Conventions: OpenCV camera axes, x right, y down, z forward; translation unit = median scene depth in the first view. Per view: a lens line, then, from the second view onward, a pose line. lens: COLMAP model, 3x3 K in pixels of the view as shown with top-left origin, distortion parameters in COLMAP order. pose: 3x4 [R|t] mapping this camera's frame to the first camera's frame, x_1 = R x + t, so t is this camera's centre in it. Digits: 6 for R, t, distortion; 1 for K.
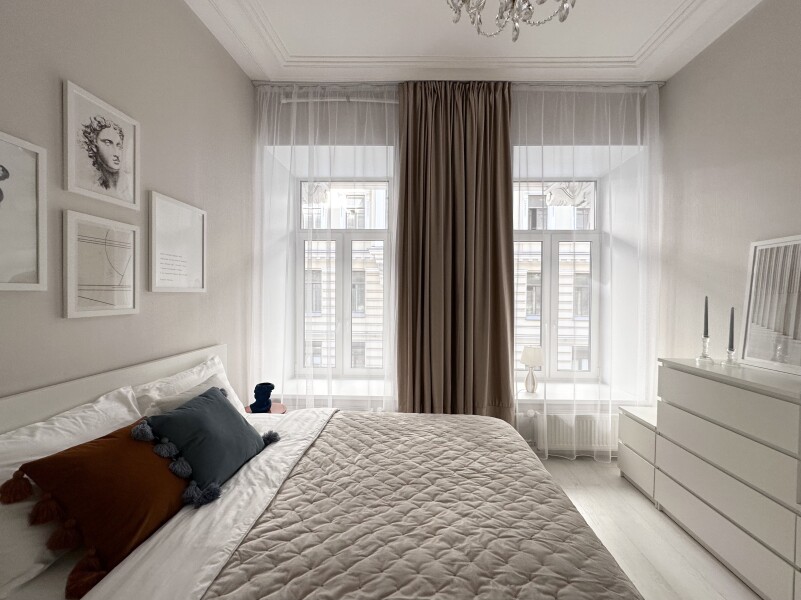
lens RADIAL K [[322.6, 0, 402.6], [0, 322.6, 301.1], [0, 0, 1]] dist [0.004649, 0.000425]
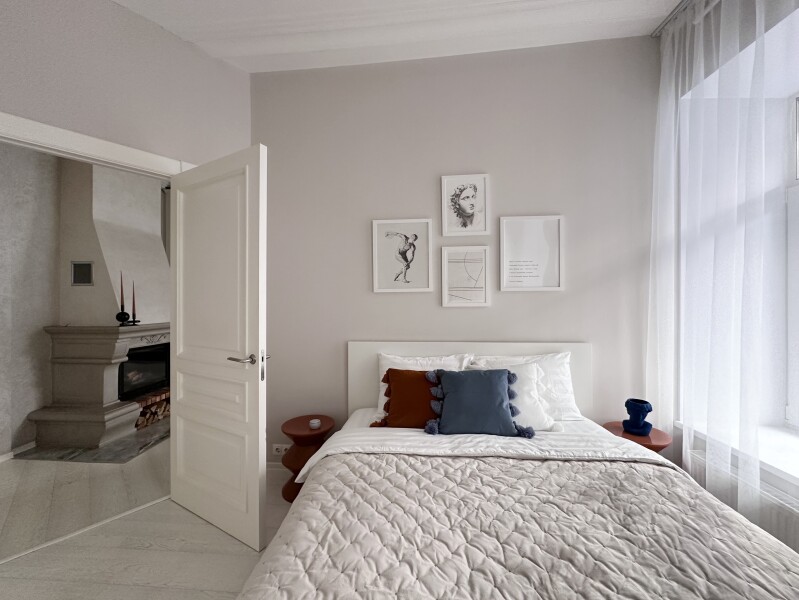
lens RADIAL K [[319.2, 0, 397.9], [0, 319.2, 298.7], [0, 0, 1]] dist [0.011853, 0.000580]
pose [[-0.023396, -0.016742, -0.999586, 0.708694], [-0.008270, 0.999829, -0.016553, 0.036678], [0.999692, 0.007879, -0.023531, 0.747788]]
